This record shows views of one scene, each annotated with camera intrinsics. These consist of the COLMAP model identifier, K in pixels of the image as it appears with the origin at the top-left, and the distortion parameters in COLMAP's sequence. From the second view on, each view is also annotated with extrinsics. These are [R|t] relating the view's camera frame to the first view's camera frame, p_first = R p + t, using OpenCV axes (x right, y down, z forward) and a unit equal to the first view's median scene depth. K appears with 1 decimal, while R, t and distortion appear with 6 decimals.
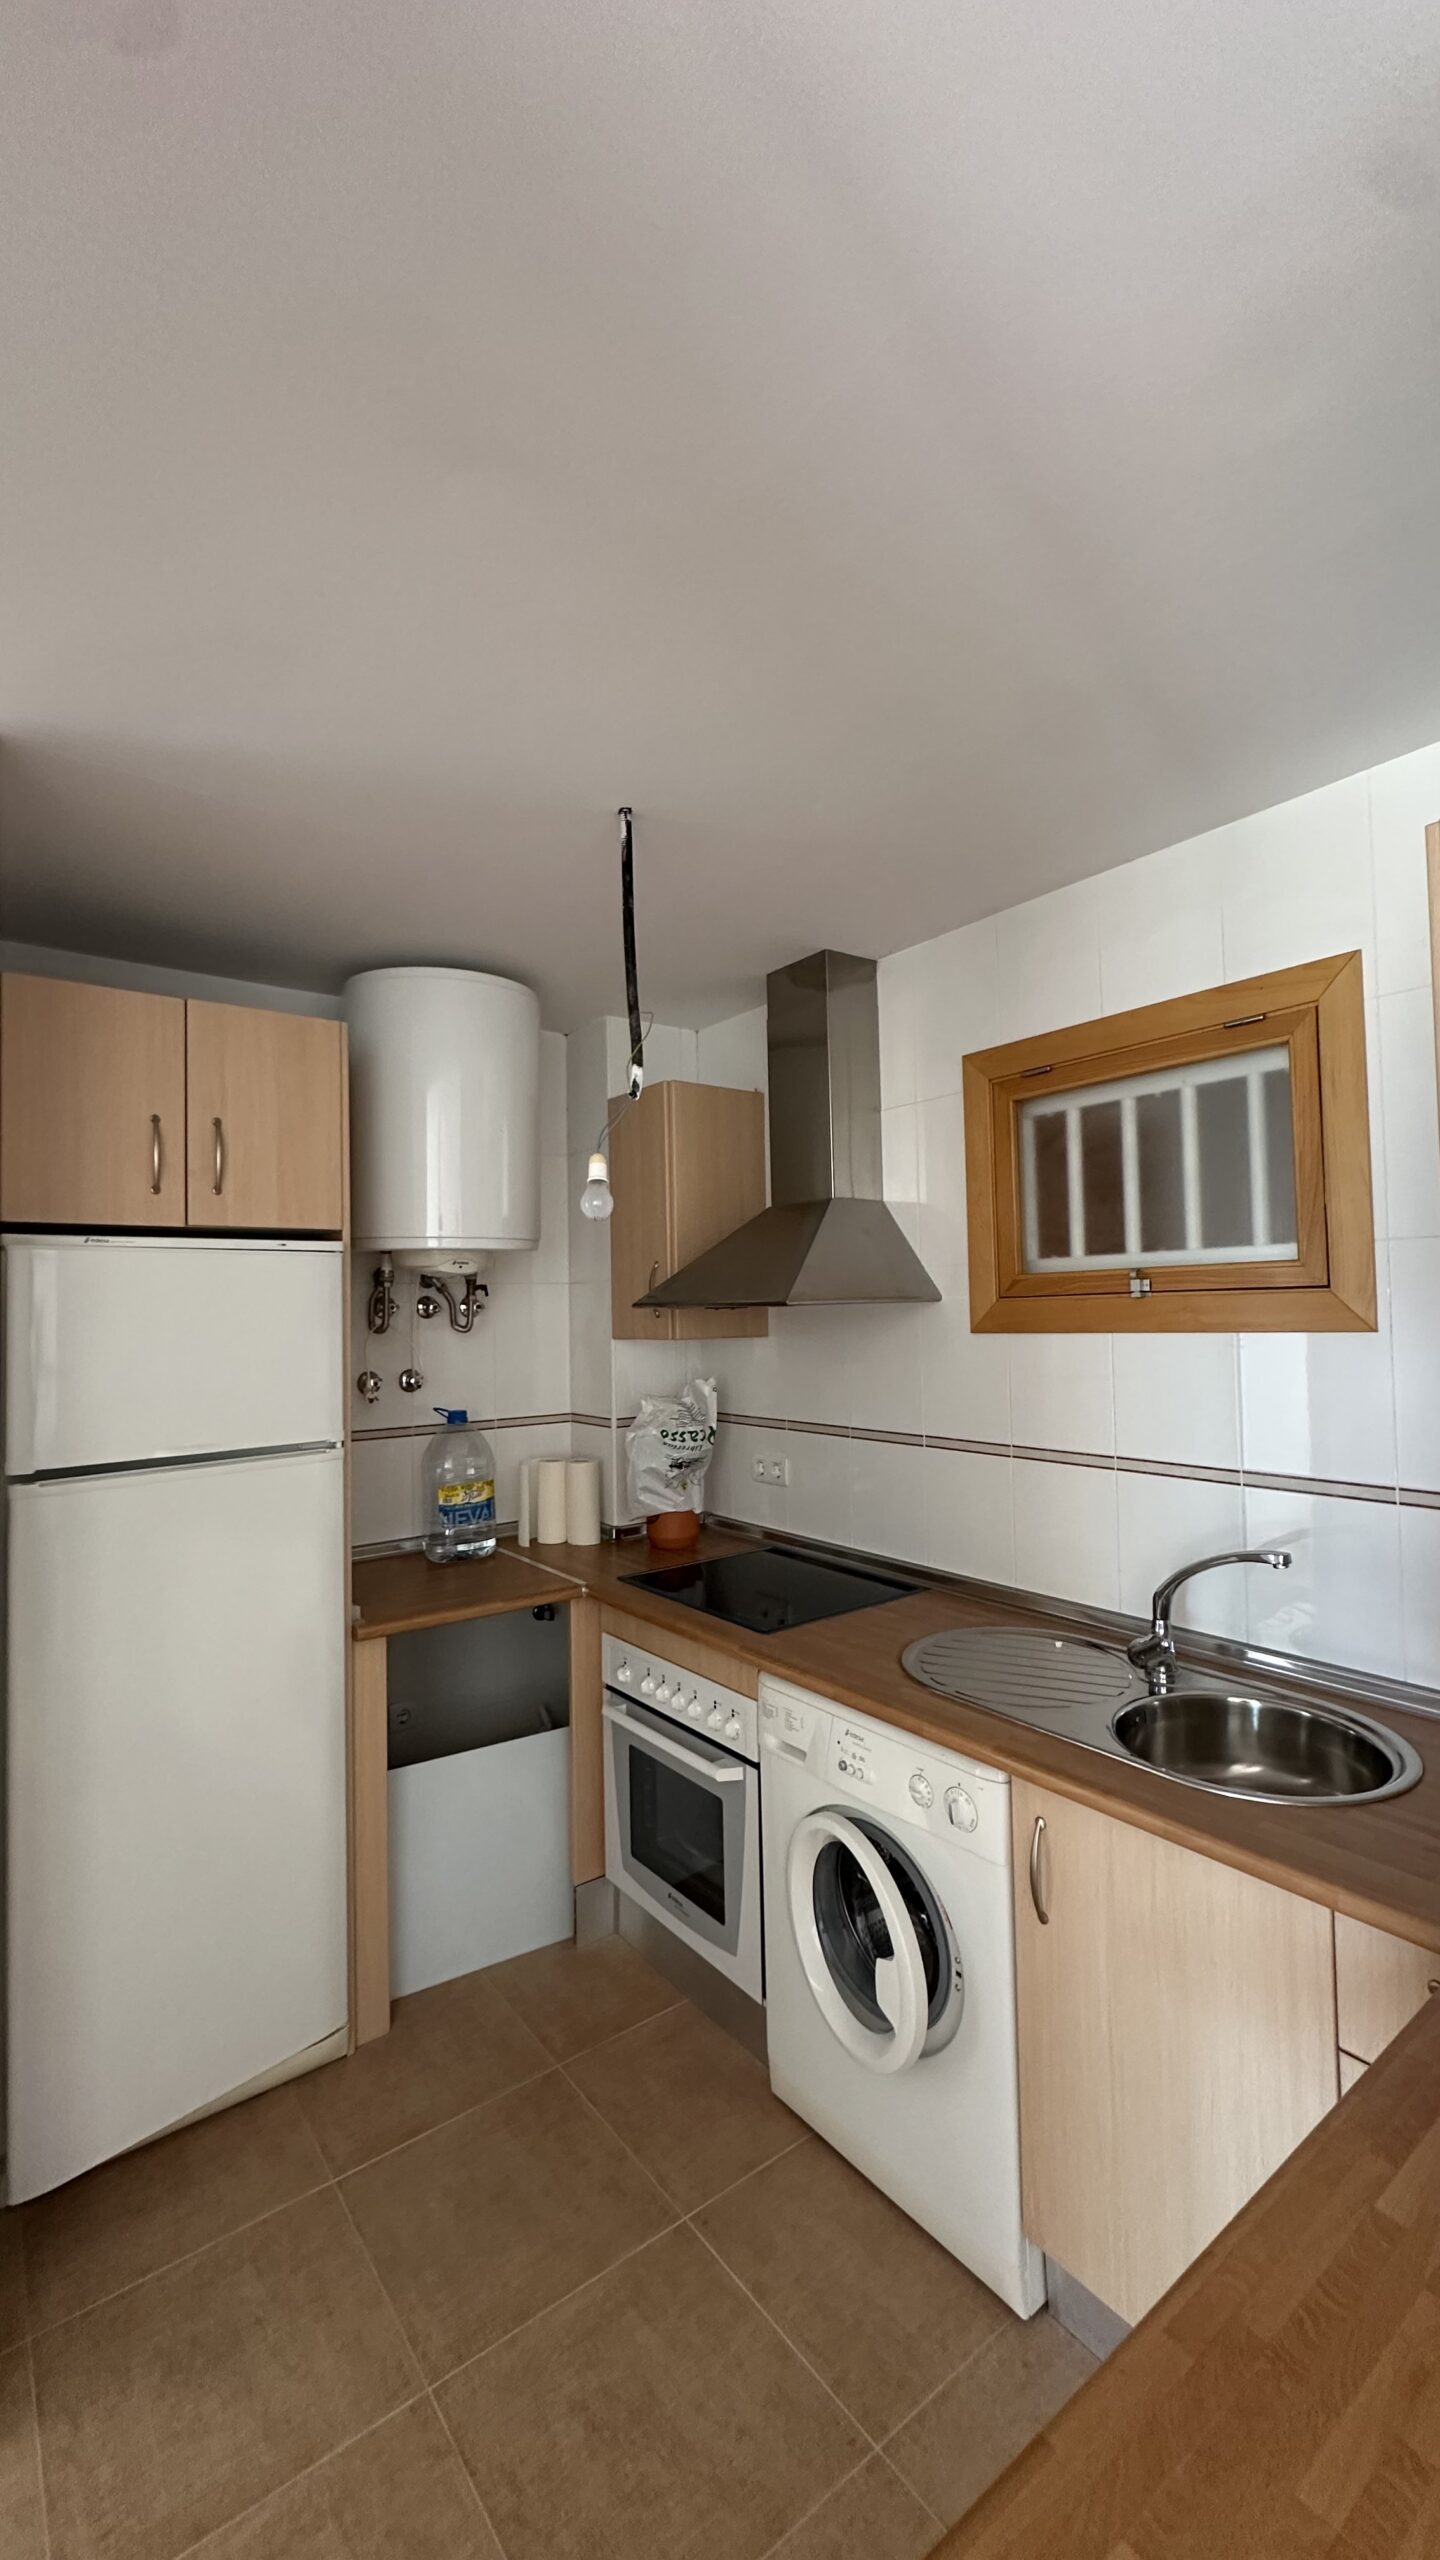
lens RADIAL K [[1007.3, 0, 732.2], [0, 1007.3, 1276.3], [0, 0, 1]] dist [-0.006647, -0.000859]
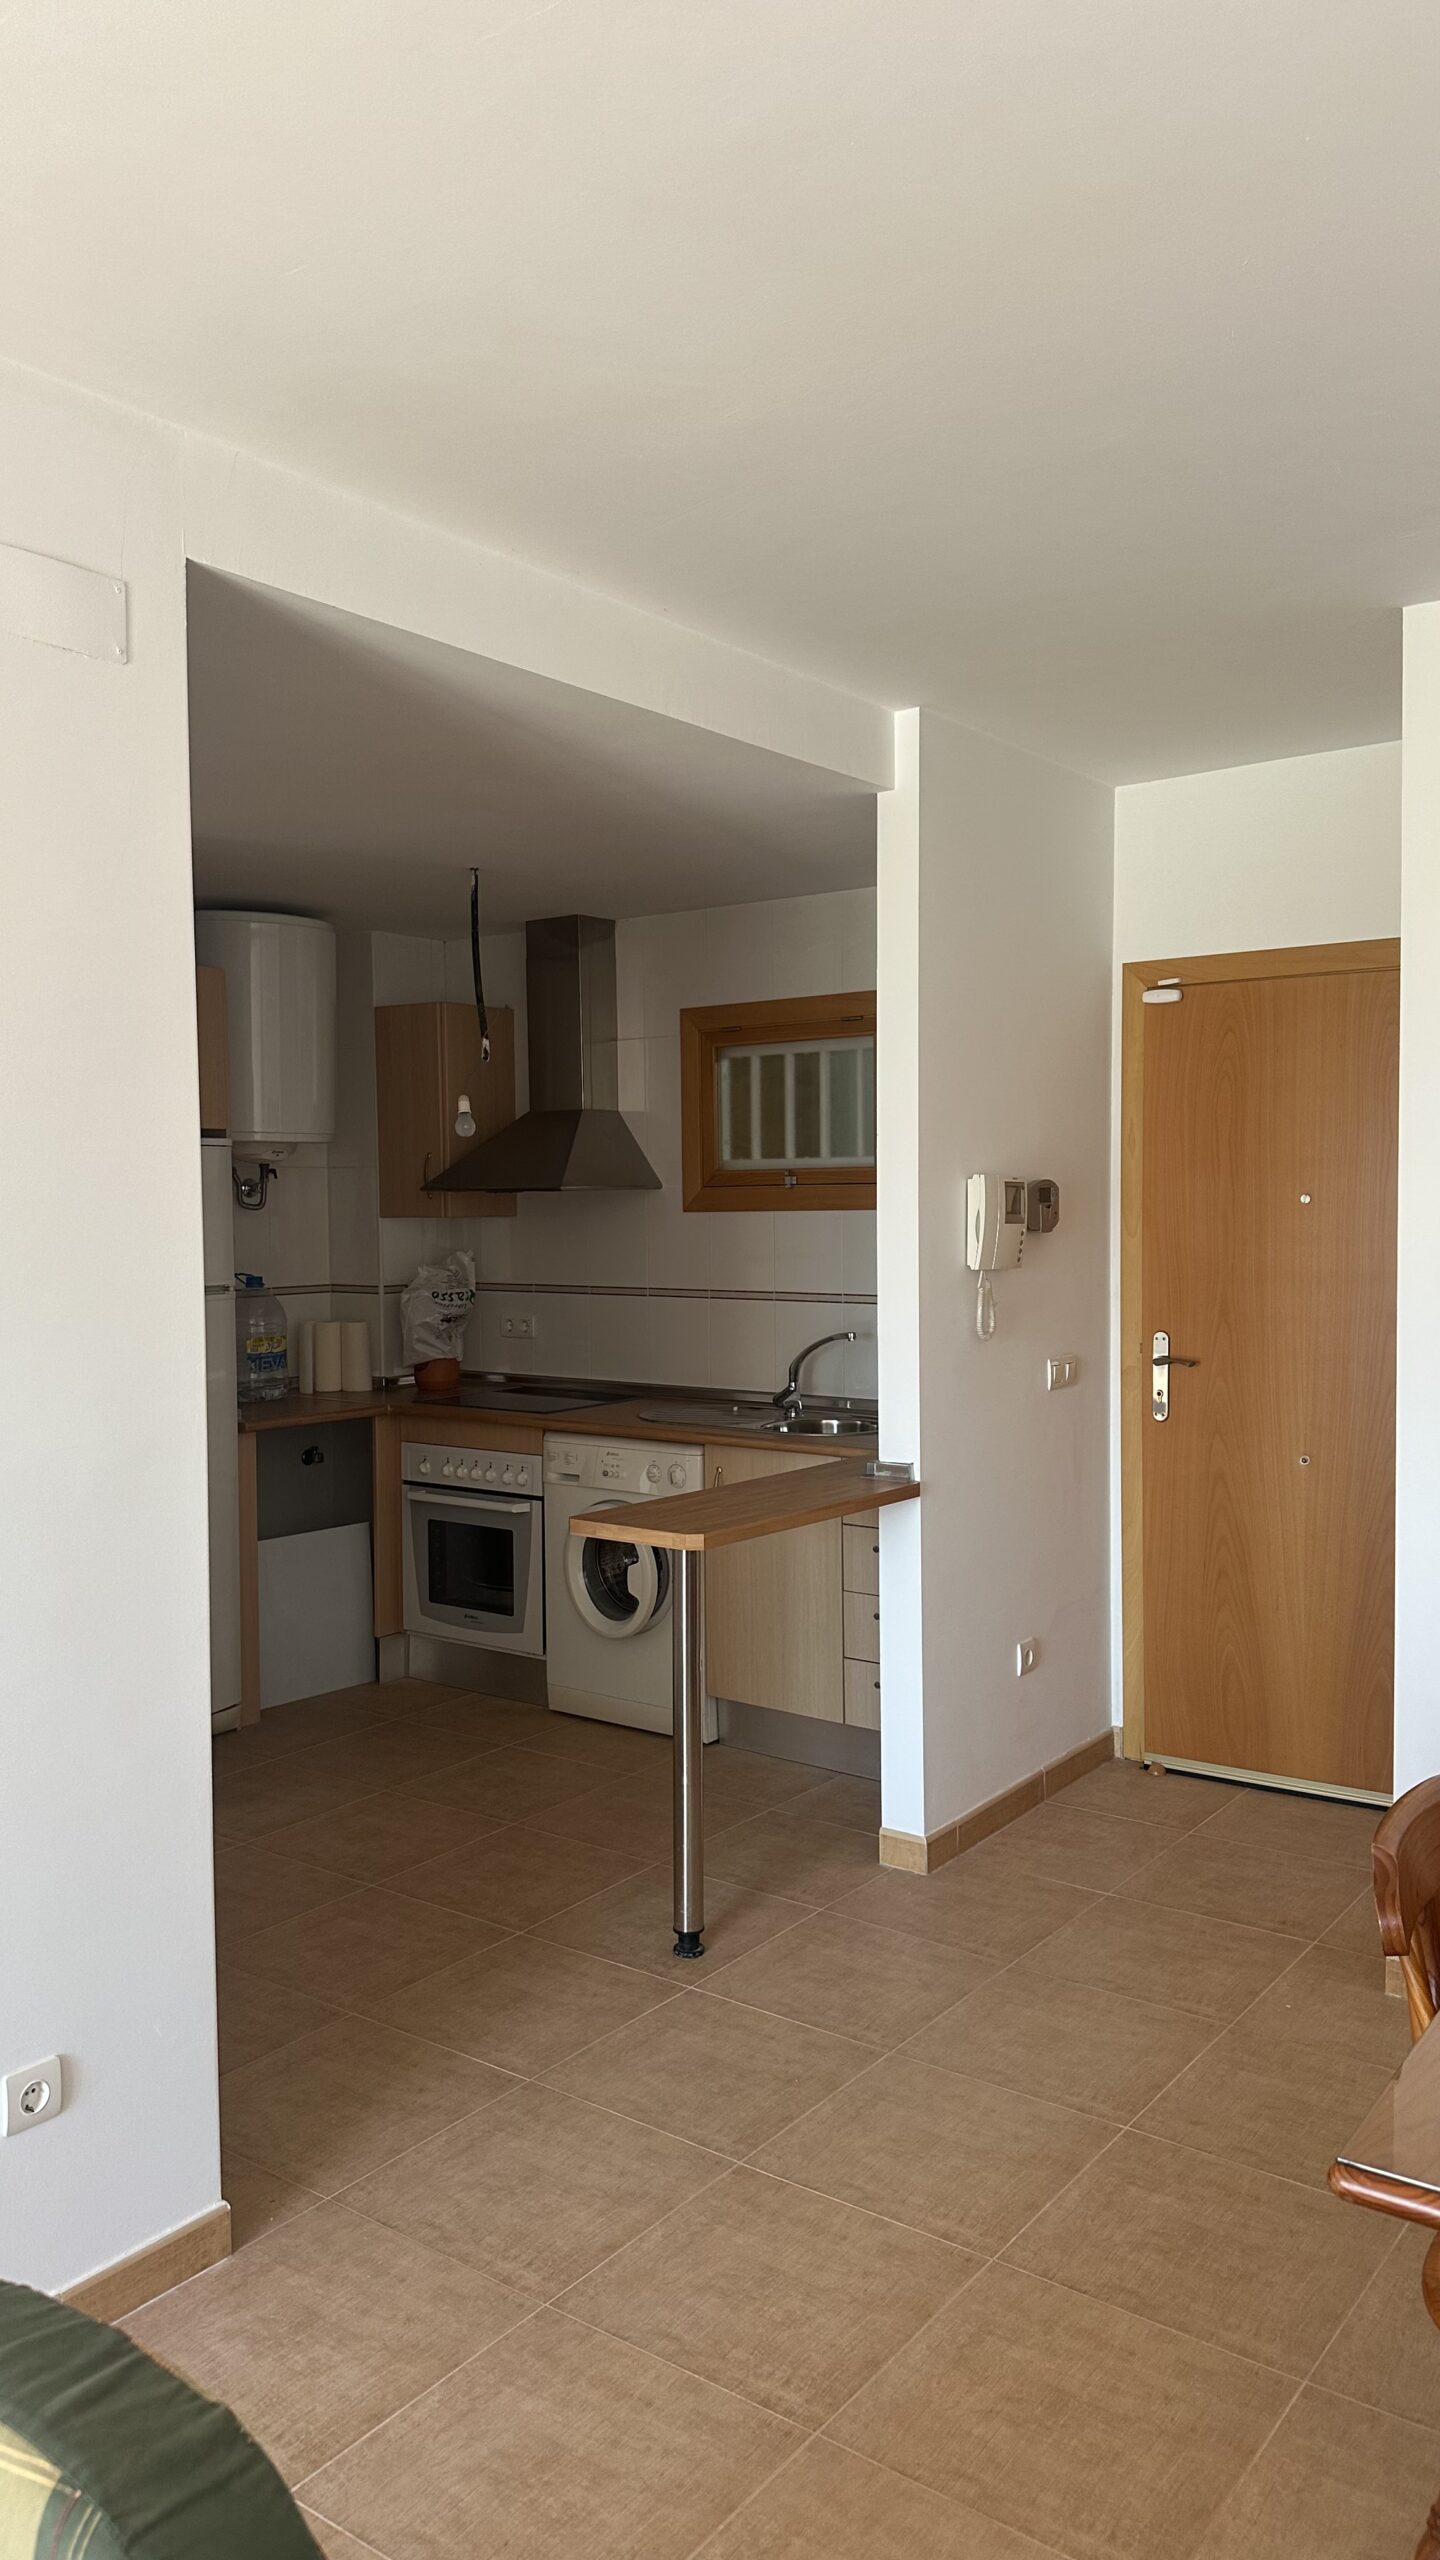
lens RADIAL K [[1848.2, 0, 721.5], [0, 1848.2, 1274.5], [0, 0, 1]] dist [0.008492, 0.000972]
pose [[0.964244, -0.000522, 0.265017, -0.362988], [-0.019245, 0.997220, 0.071985, -0.039643], [-0.264318, -0.074512, 0.961553, -1.379201]]
